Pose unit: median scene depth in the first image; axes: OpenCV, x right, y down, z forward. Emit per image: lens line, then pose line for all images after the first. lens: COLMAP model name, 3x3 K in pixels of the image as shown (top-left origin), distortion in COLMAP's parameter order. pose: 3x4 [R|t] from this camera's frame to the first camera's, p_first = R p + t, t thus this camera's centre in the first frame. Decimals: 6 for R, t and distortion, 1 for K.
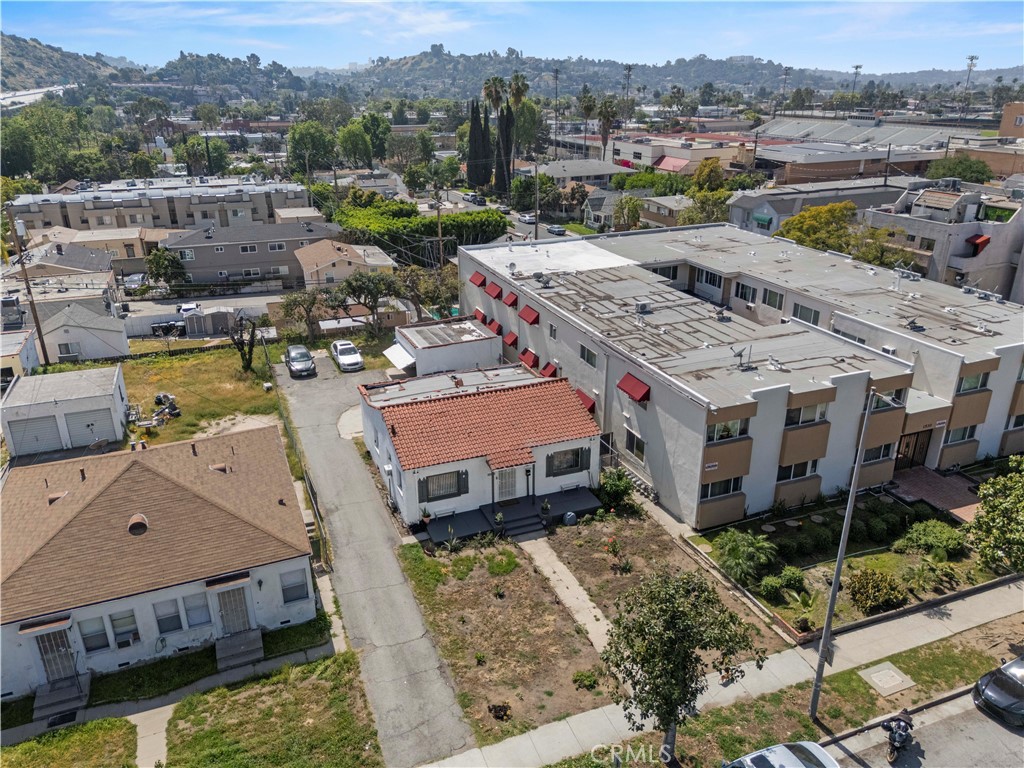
lens RADIAL K [[751.5, 0, 512.0], [0, 751.5, 384.0], [0, 0, 1]] dist [0.088756, -0.087330]
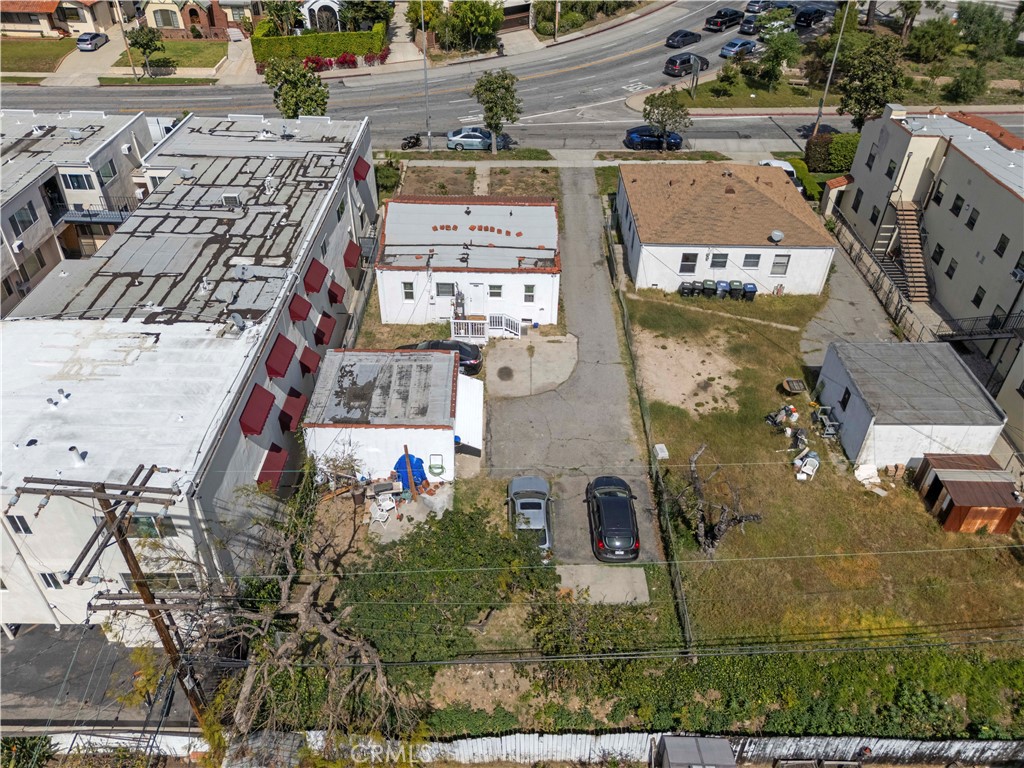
lens RADIAL K [[751.5, 0, 512.0], [0, 751.5, 384.0], [0, 0, 1]] dist [0.088756, -0.087330]
pose [[-0.926191, -0.230730, 0.298218, -0.453638], [0.138571, 0.527277, 0.838318, -0.713164], [-0.350668, 0.817767, -0.456387, 1.536650]]
